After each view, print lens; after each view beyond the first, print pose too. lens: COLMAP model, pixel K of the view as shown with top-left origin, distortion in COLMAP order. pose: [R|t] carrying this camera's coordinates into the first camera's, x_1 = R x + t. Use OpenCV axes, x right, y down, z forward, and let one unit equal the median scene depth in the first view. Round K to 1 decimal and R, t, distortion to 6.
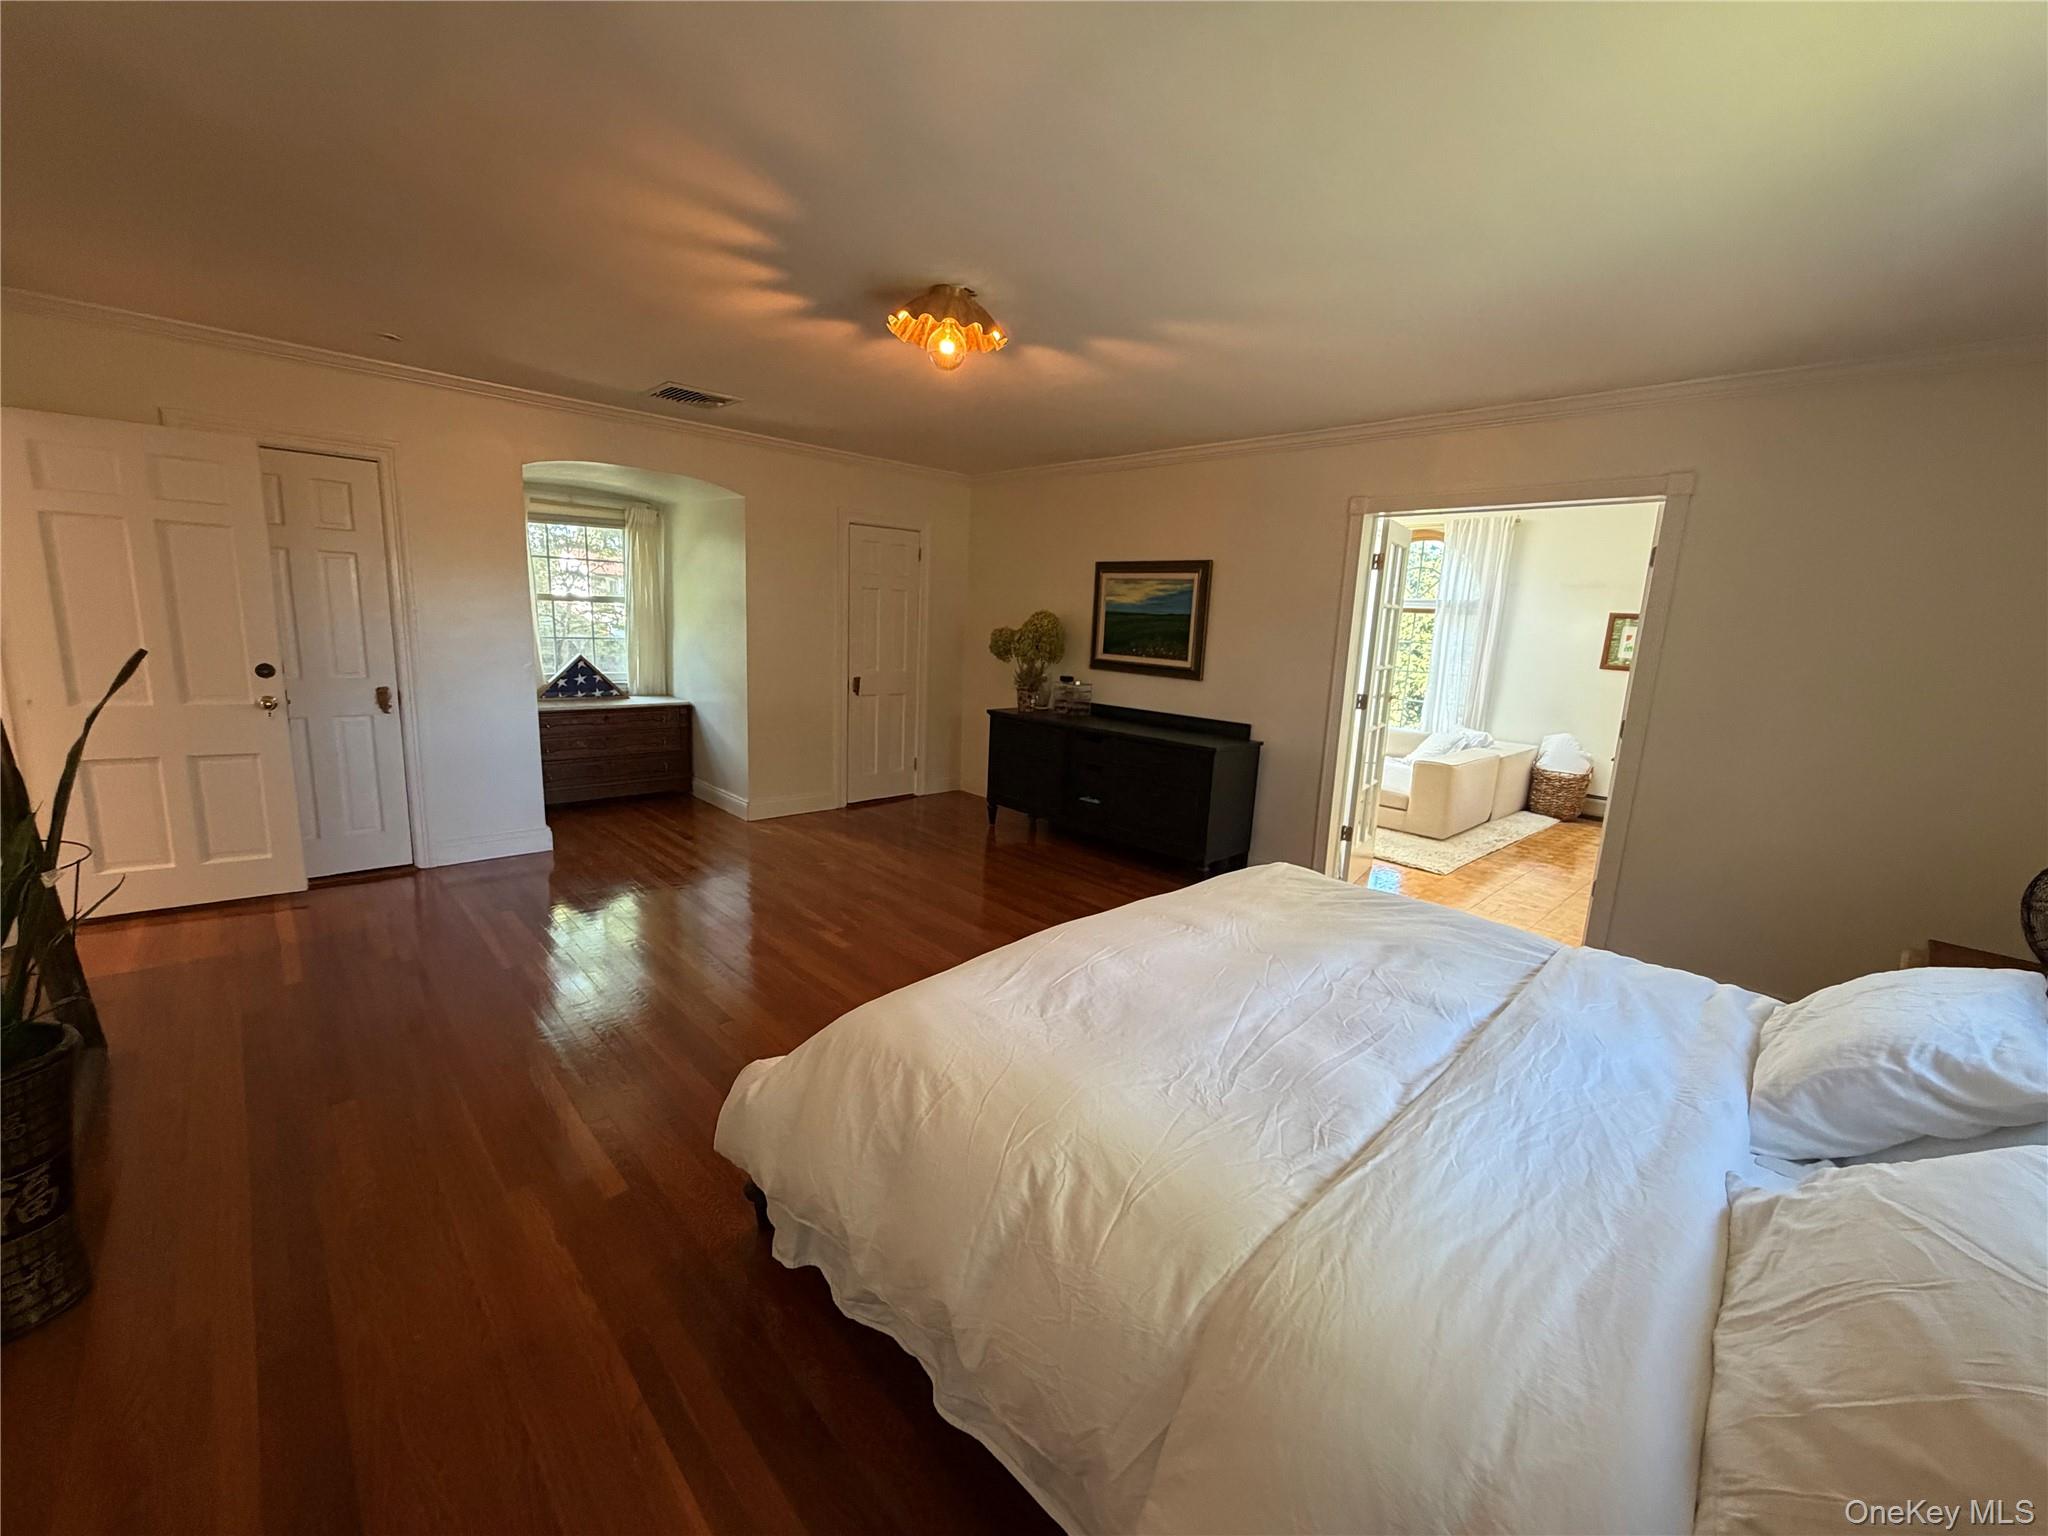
lens RADIAL K [[816.4, 0, 1017.8], [0, 816.4, 766.3], [0, 0, 1]] dist [0.002105, -0.000351]
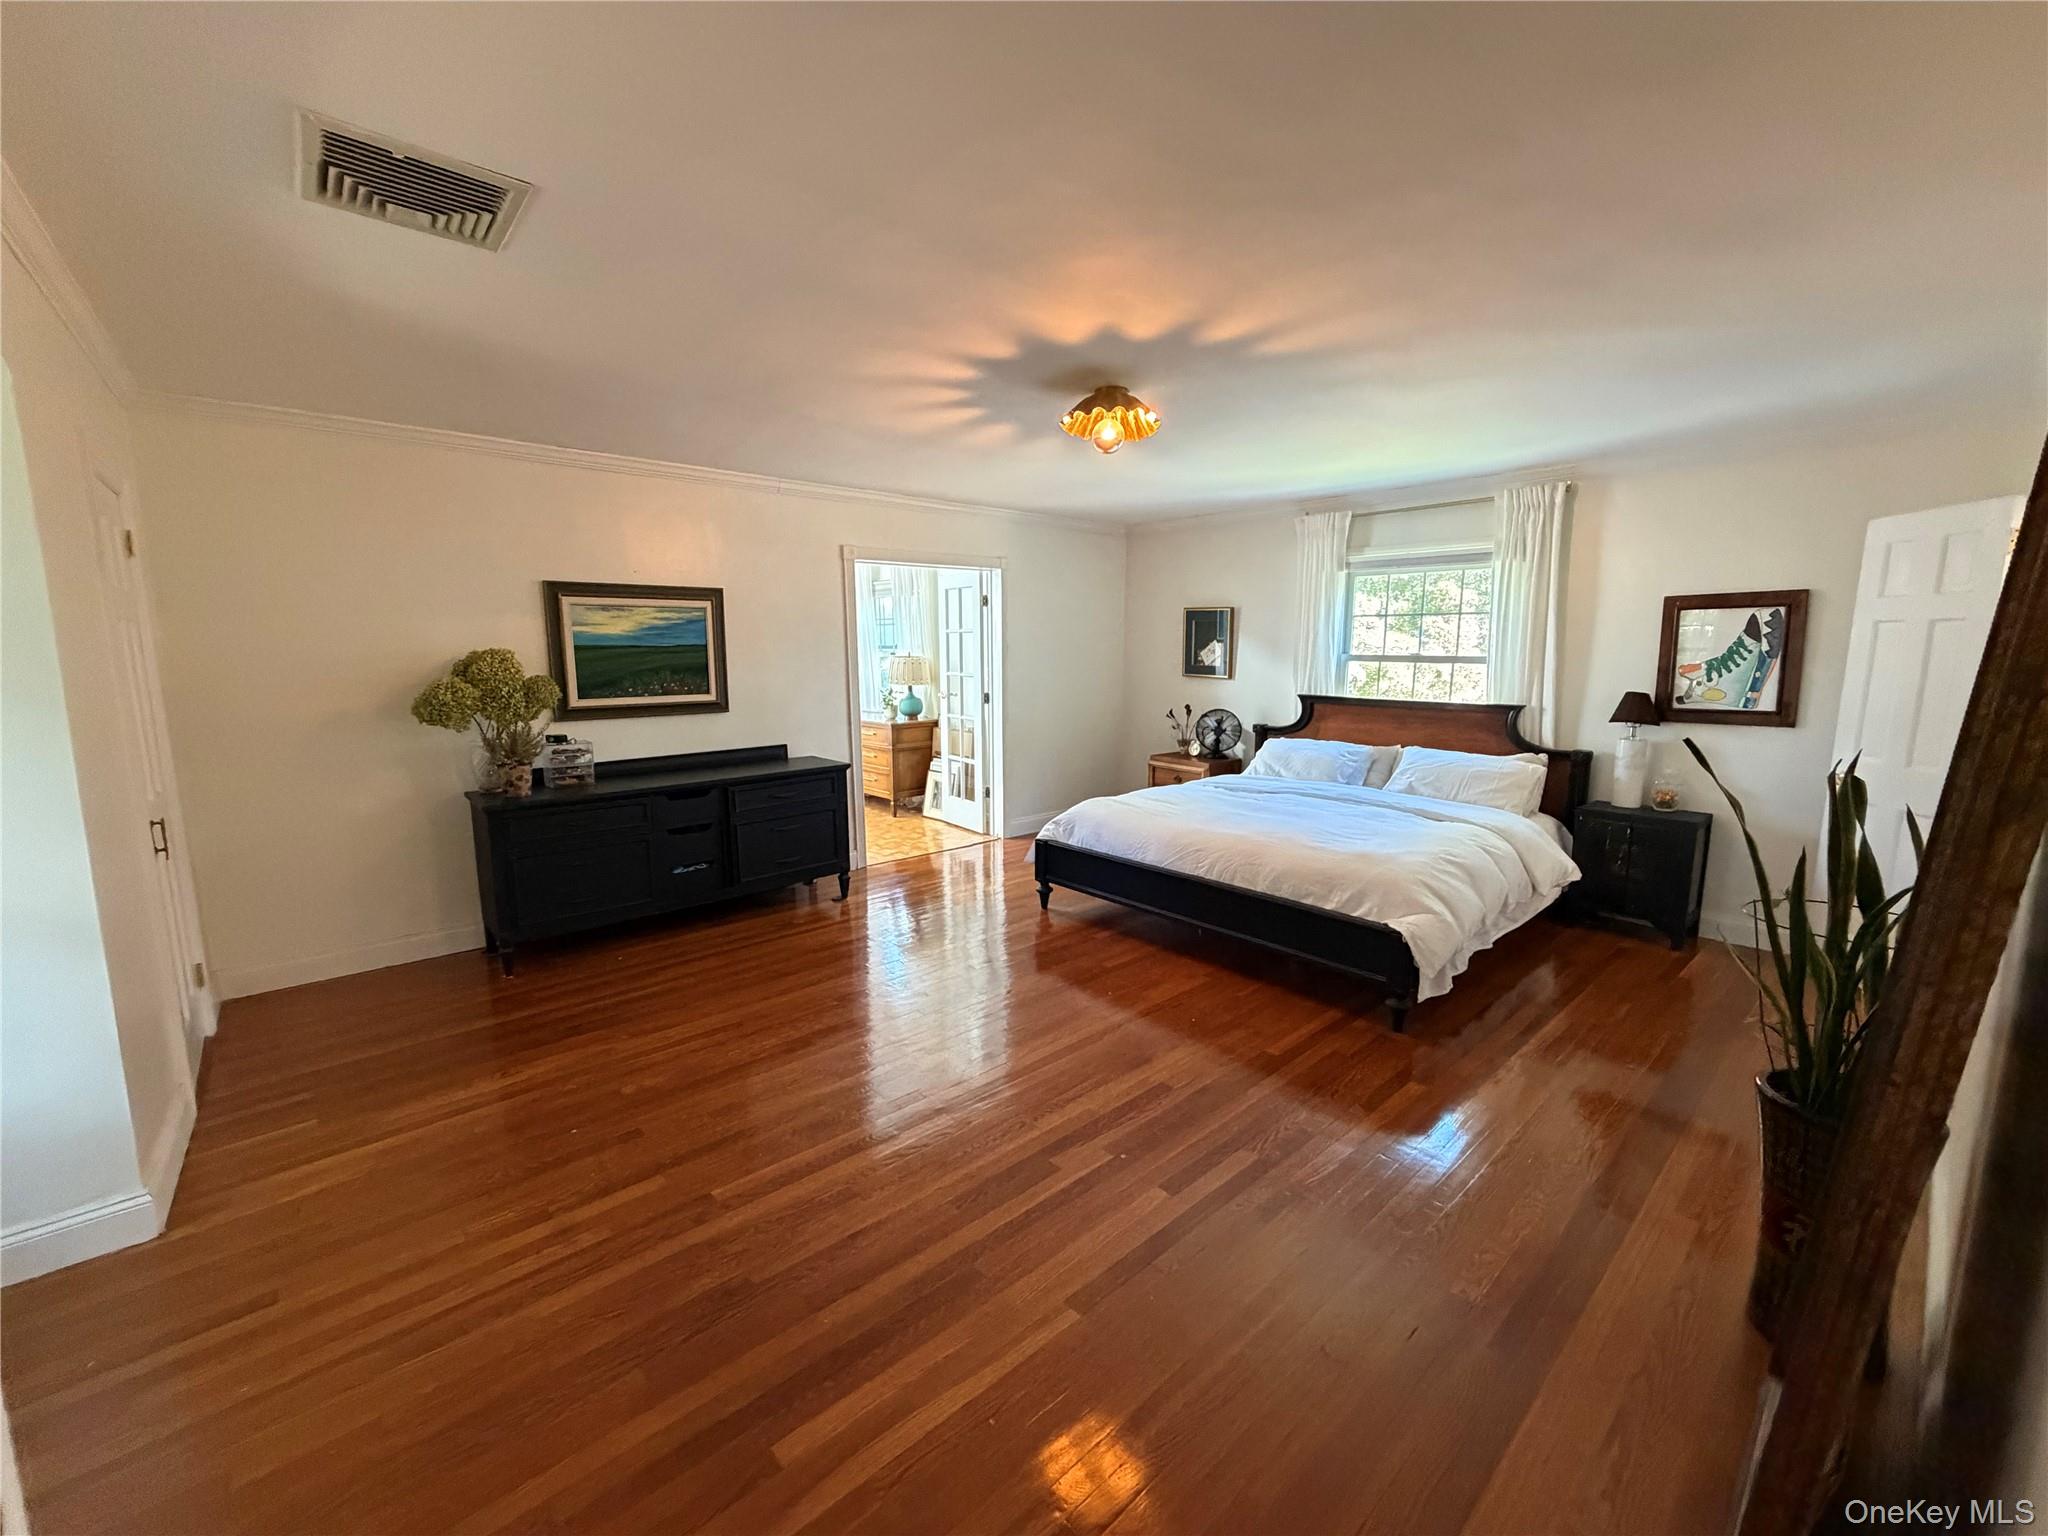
lens RADIAL K [[816.4, 0, 1017.8], [0, 816.4, 766.3], [0, 0, 1]] dist [0.002105, -0.000351]
pose [[0.042026, -0.194109, 0.980079, -0.710472], [0.189752, 0.964643, 0.182915, -0.151772], [-0.980932, 0.178284, 0.077373, 0.588395]]
